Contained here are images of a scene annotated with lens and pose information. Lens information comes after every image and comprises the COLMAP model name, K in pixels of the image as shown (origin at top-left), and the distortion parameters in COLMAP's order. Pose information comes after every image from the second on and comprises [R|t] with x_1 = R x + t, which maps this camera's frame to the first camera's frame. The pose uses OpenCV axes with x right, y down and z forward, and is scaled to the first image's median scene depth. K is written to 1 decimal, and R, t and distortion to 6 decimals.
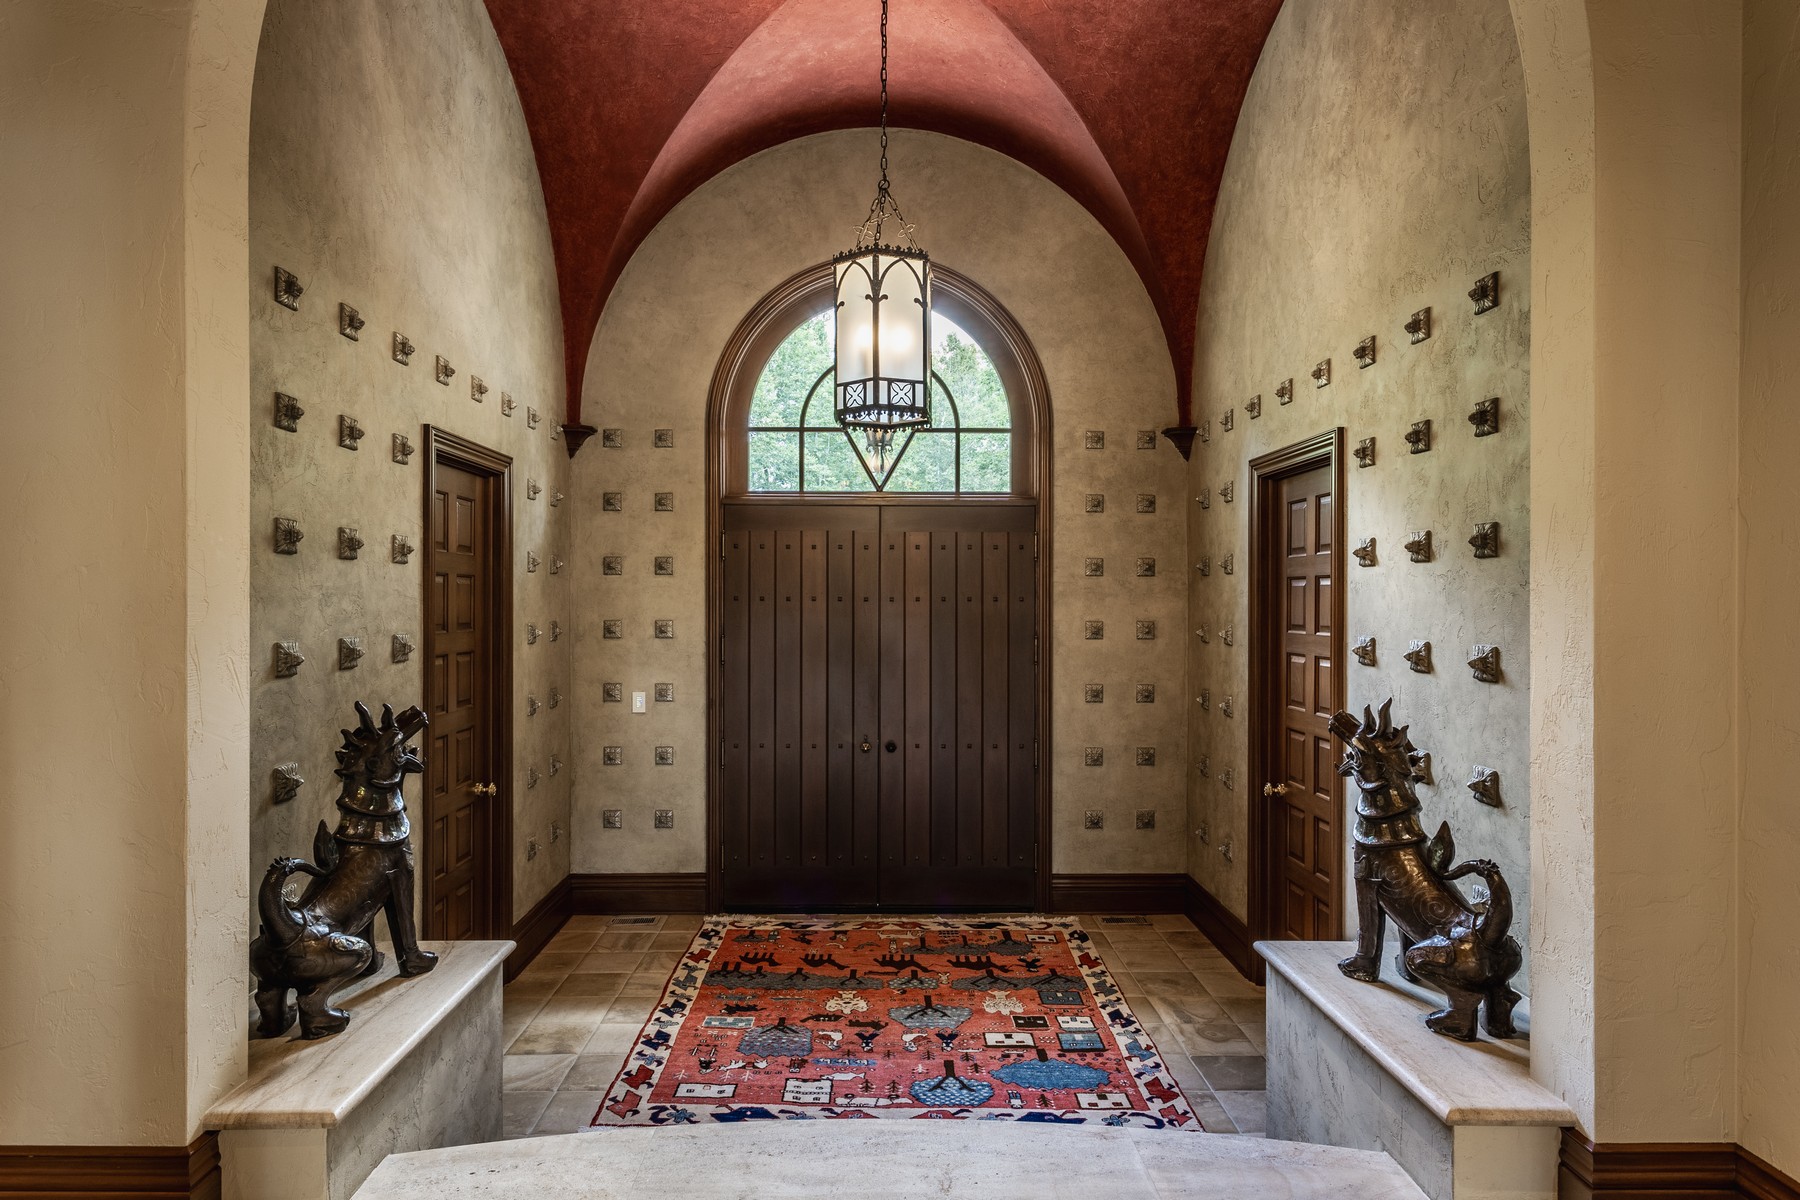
lens RADIAL K [[1080.3, 0, 900.0], [0, 1080.3, 600.0], [0, 0, 1]] dist [-0.001758, -0.000823]
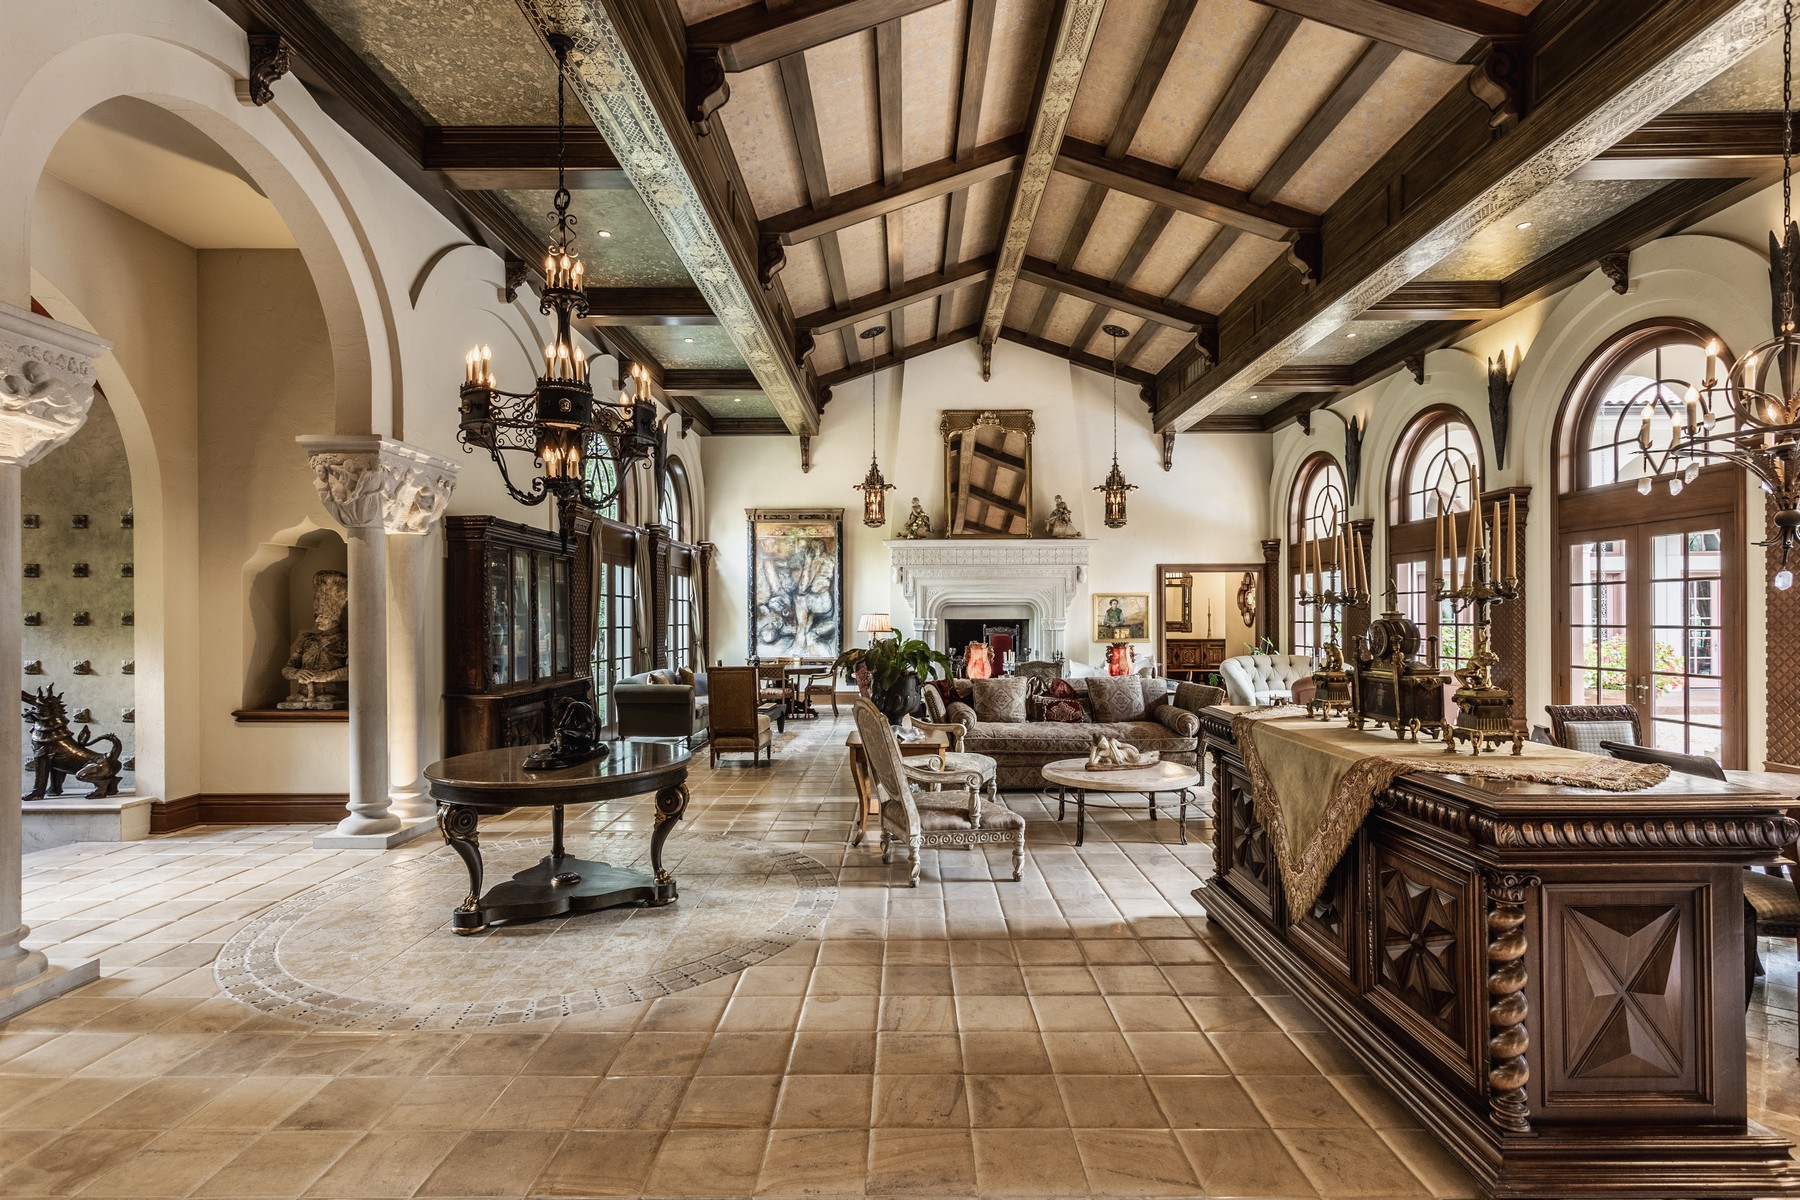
lens RADIAL K [[801.0, 0, 900.0], [0, 801.0, 600.0], [0, 0, 1]] dist [-0.015543, 0.000111]
pose [[0.032431, -0.000581, 0.999474, -1.498759], [0.005244, 0.999986, 0.000412, -0.107781], [-0.999460, 0.005228, 0.032433, -1.189907]]
